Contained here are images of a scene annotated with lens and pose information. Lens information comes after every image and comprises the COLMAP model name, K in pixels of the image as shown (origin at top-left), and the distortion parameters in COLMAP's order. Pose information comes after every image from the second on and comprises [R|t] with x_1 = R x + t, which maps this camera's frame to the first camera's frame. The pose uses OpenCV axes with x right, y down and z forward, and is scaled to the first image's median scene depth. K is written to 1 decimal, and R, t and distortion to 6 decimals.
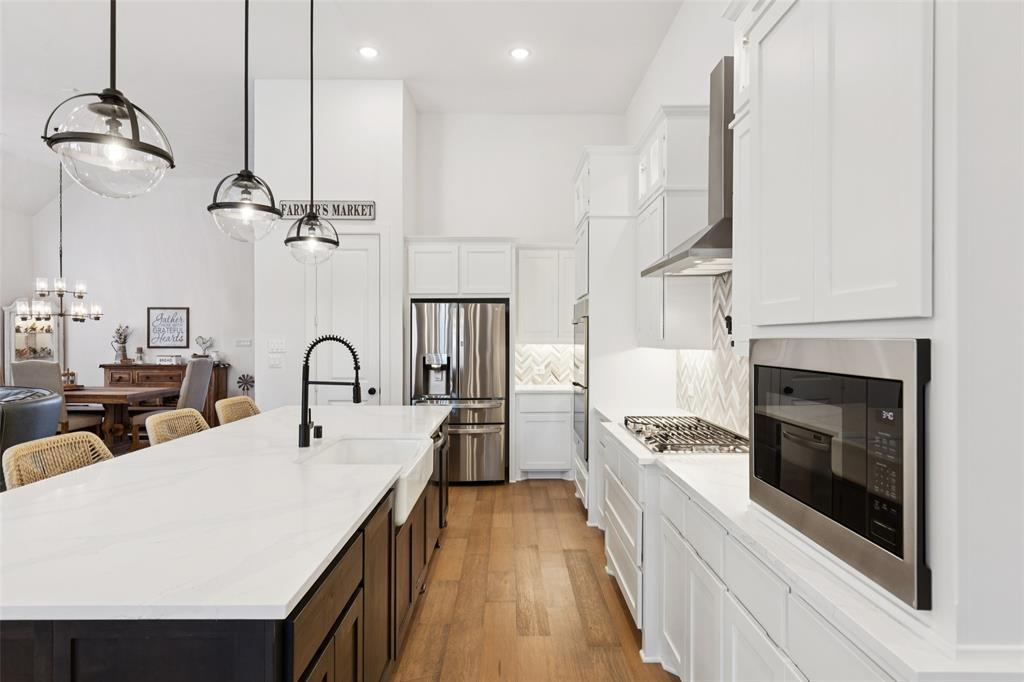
lens RADIAL K [[573.9, 0, 512.5], [0, 573.9, 333.1], [0, 0, 1]] dist [0.030047, -0.001356]
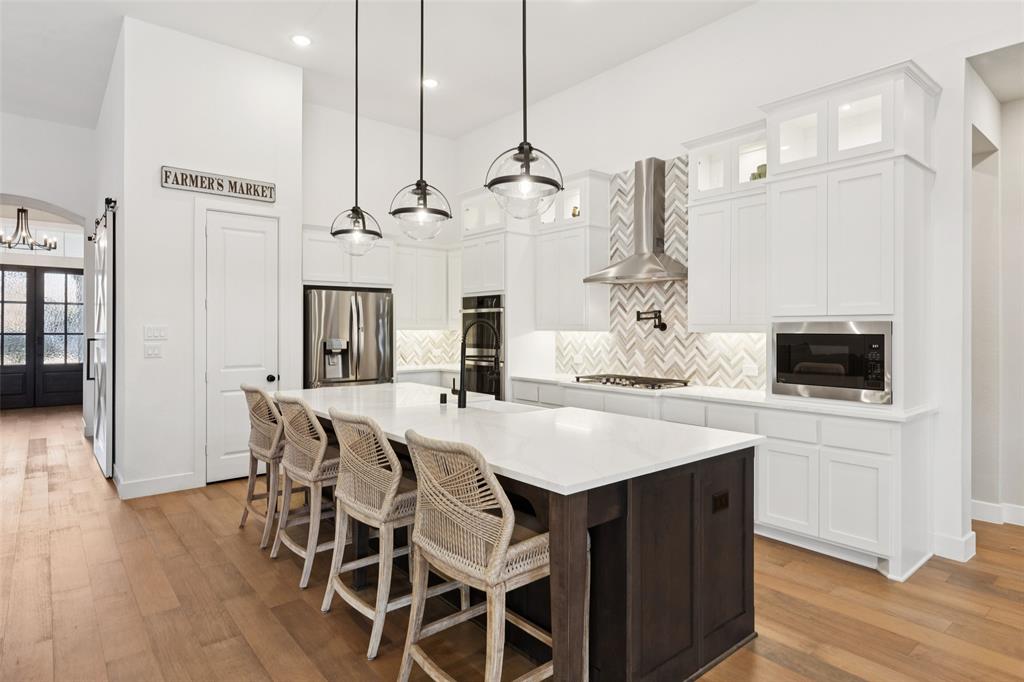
lens RADIAL K [[573.9, 0, 527.4], [0, 573.9, 323.5], [0, 0, 1]] dist [0.030047, -0.001356]
pose [[0.765178, 0.005198, 0.643797, -0.544845], [-0.005315, 0.999984, -0.001757, 0.007730], [-0.643796, -0.002078, 0.765194, -0.029397]]
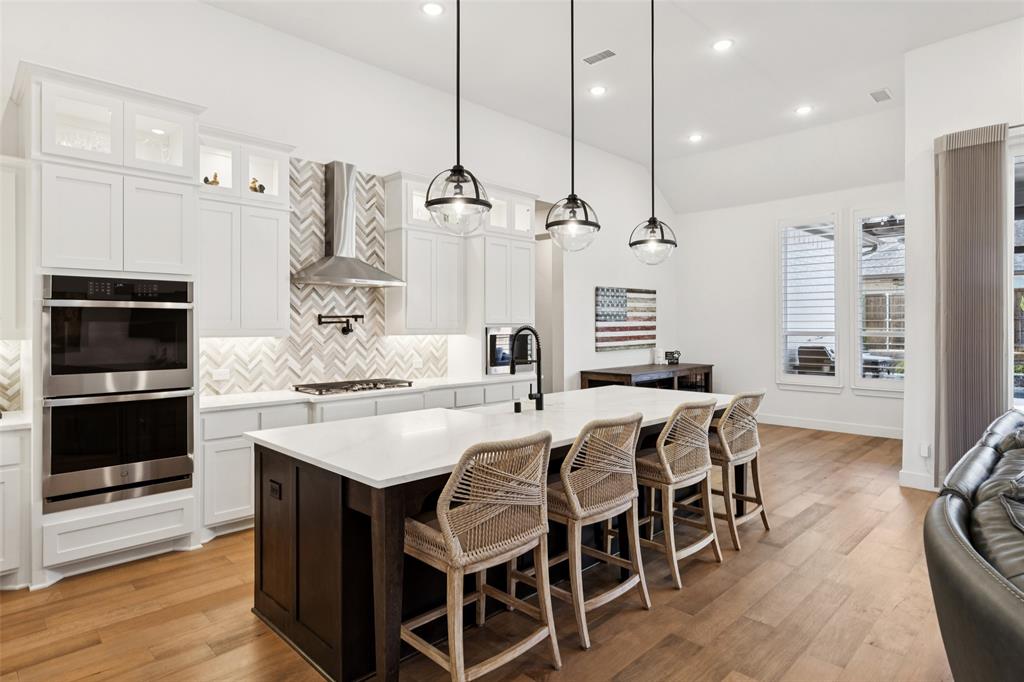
lens RADIAL K [[573.9, 0, 489.7], [0, 573.9, 340.5], [0, 0, 1]] dist [0.030047, -0.001356]
pose [[-0.682757, -0.016319, 0.730463, -0.637293], [-0.002850, 0.999802, 0.019673, 0.006981], [-0.730640, 0.011350, -0.682668, 1.025338]]
